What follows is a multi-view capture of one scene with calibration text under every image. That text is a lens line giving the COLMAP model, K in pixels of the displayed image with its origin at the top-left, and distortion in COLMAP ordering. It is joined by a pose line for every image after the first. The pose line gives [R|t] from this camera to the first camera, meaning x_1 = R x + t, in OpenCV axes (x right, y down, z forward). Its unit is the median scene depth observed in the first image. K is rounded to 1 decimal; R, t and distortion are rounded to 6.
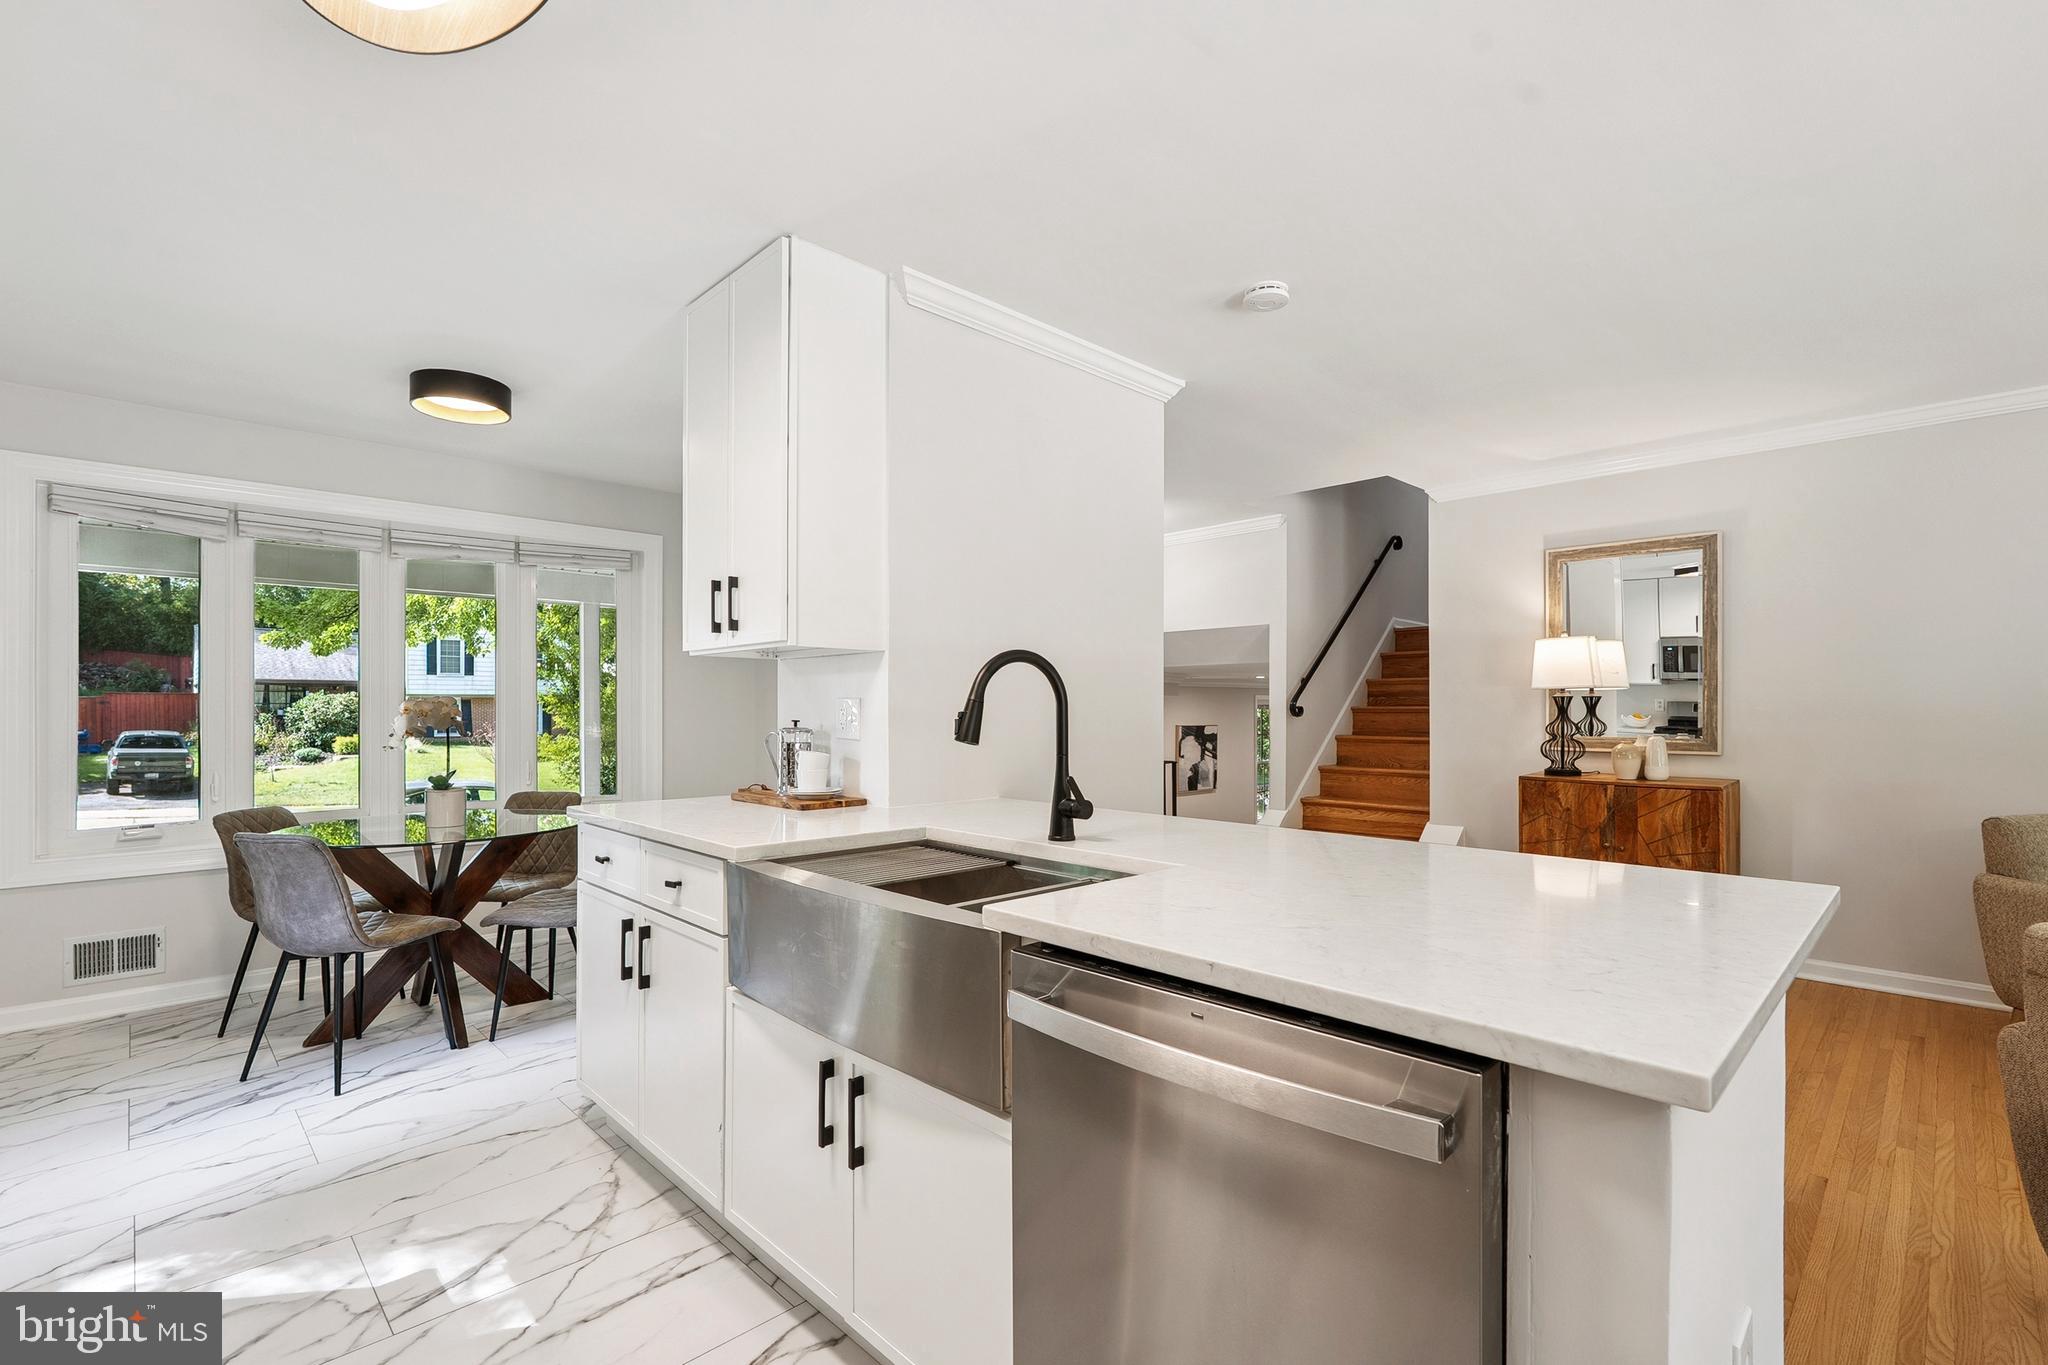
lens RADIAL K [[907.2, 0, 1023.1], [0, 907.2, 713.0], [0, 0, 1]] dist [-0.003121, 0.000069]
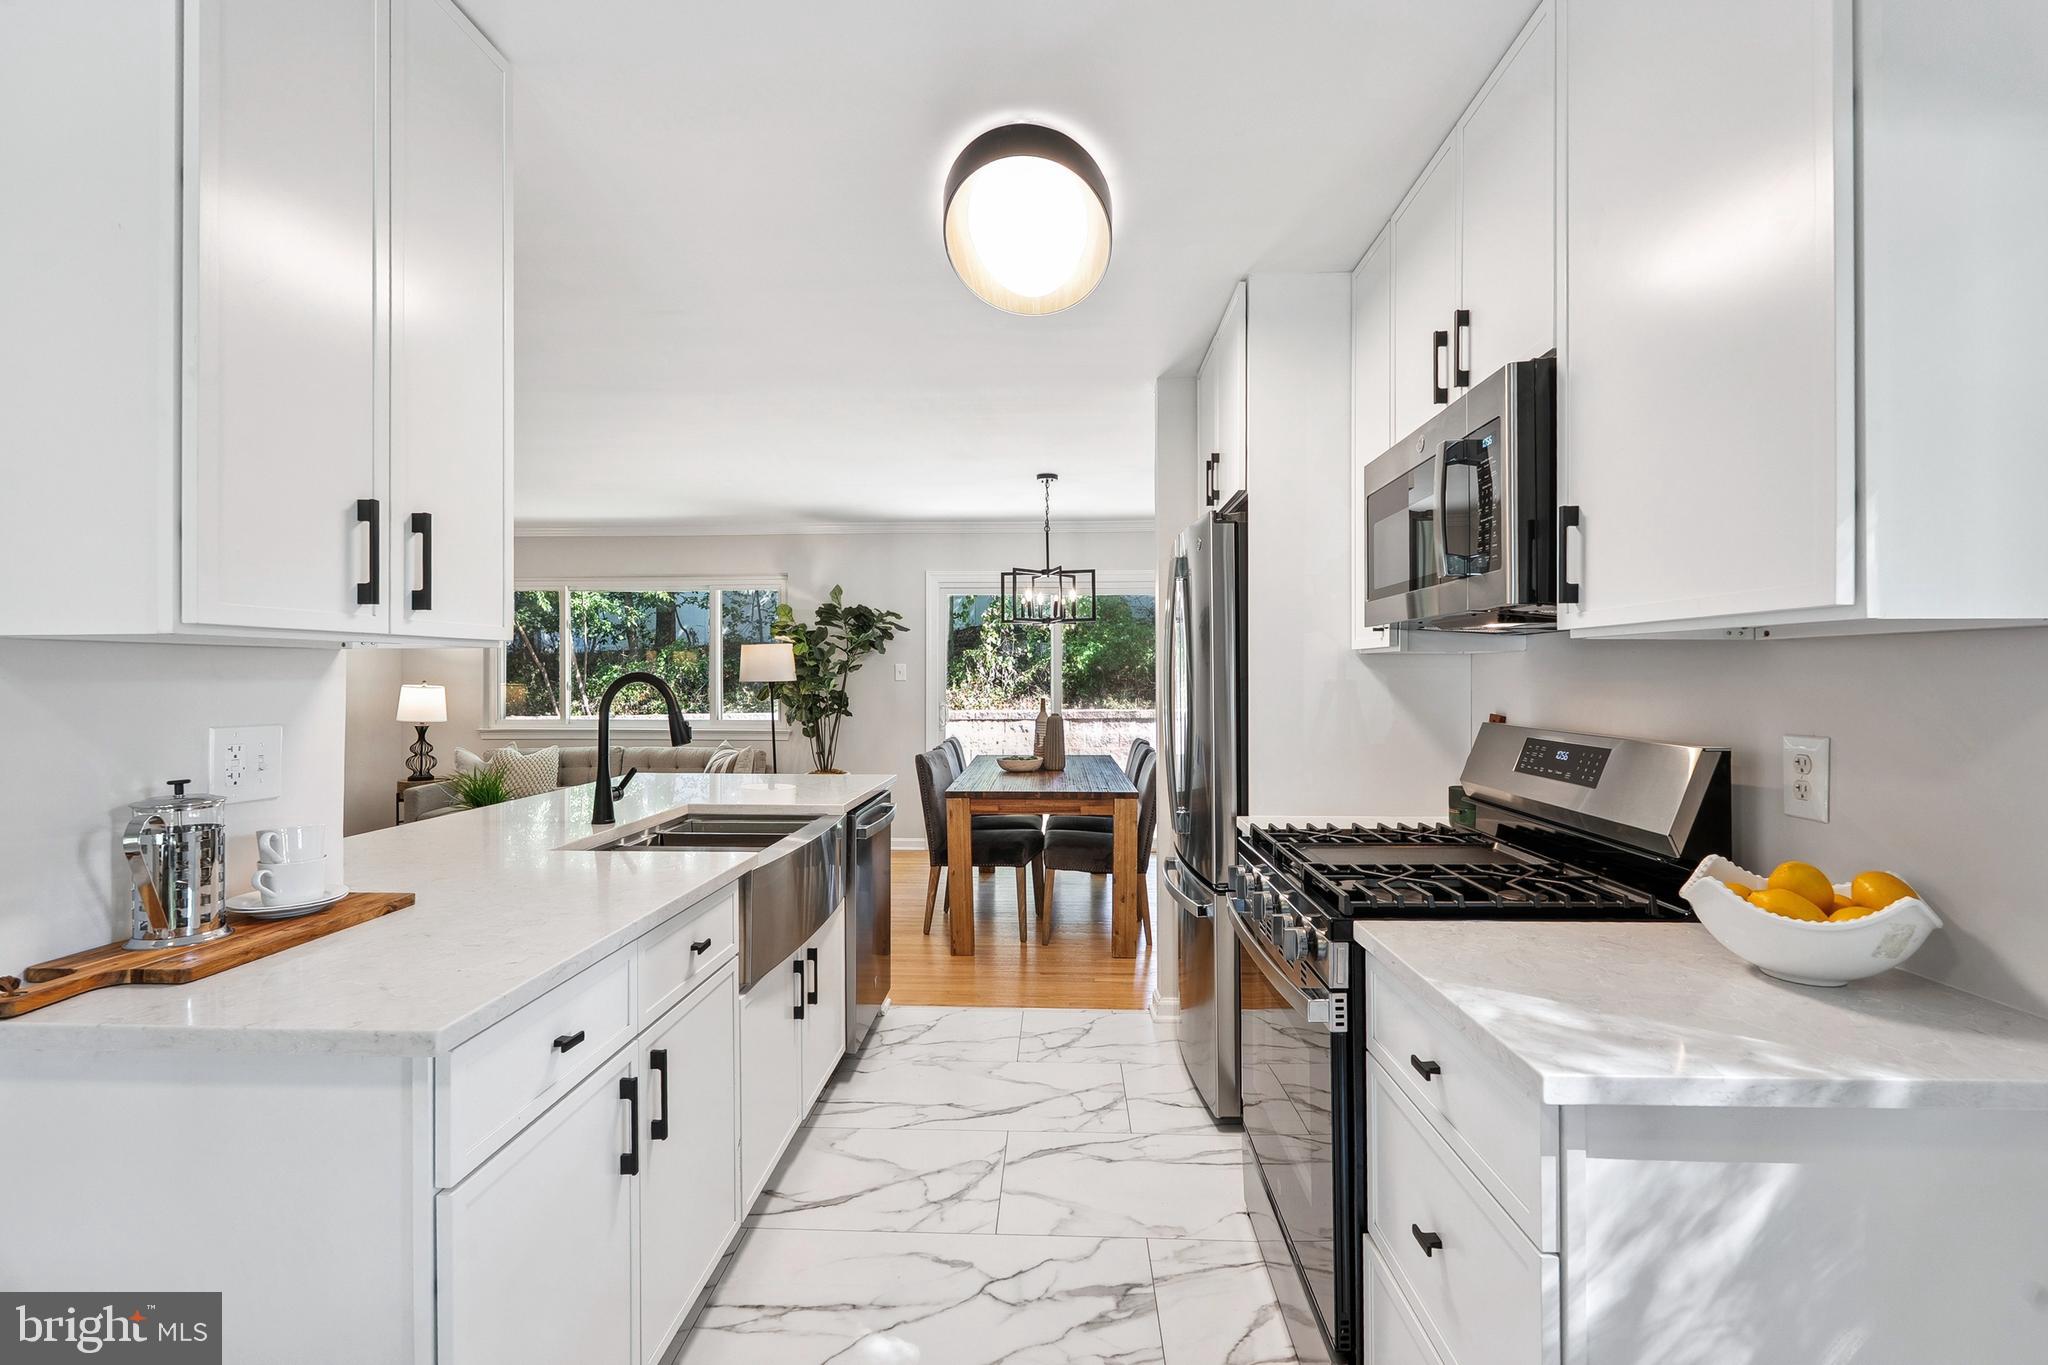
lens RADIAL K [[907.2, 0, 1022.6], [0, 907.2, 674.2], [0, 0, 1]] dist [-0.003121, 0.000069]
pose [[-0.680249, 0.000324, 0.732981, -1.041042], [0.003515, 0.999990, 0.002821, -0.054210], [-0.732973, 0.004495, -0.680243, 1.173264]]
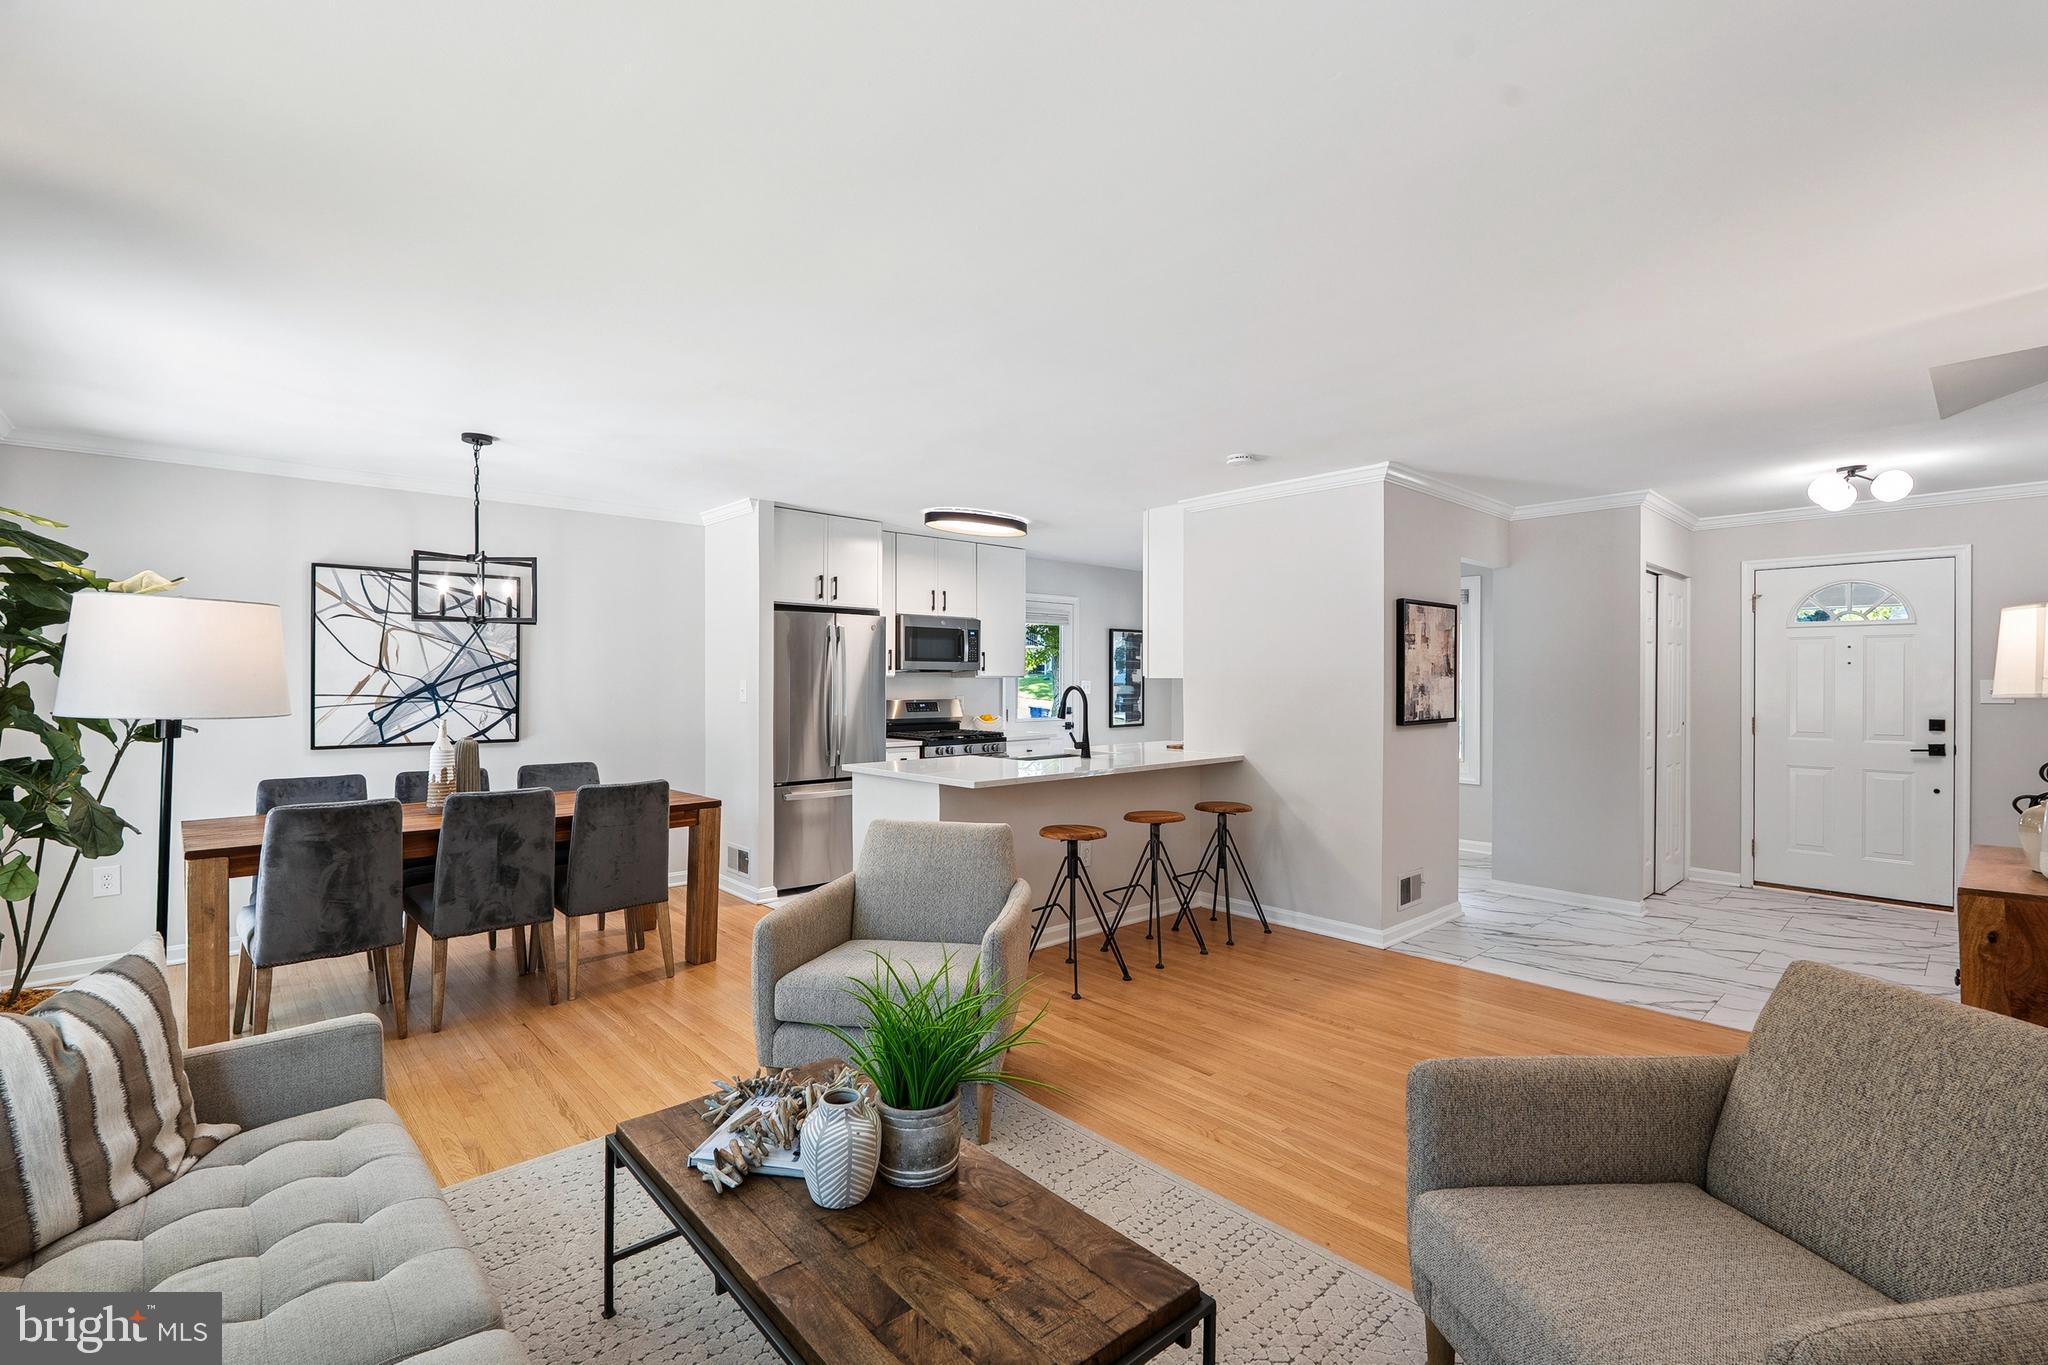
lens RADIAL K [[907.2, 0, 1025.1], [0, 907.2, 679.4], [0, 0, 1]] dist [-0.003121, 0.000069]
pose [[-0.025350, -0.002208, -0.999676, 2.173490], [-0.001258, 0.999997, -0.002177, -0.060952], [0.999678, 0.001203, -0.025352, 0.731090]]
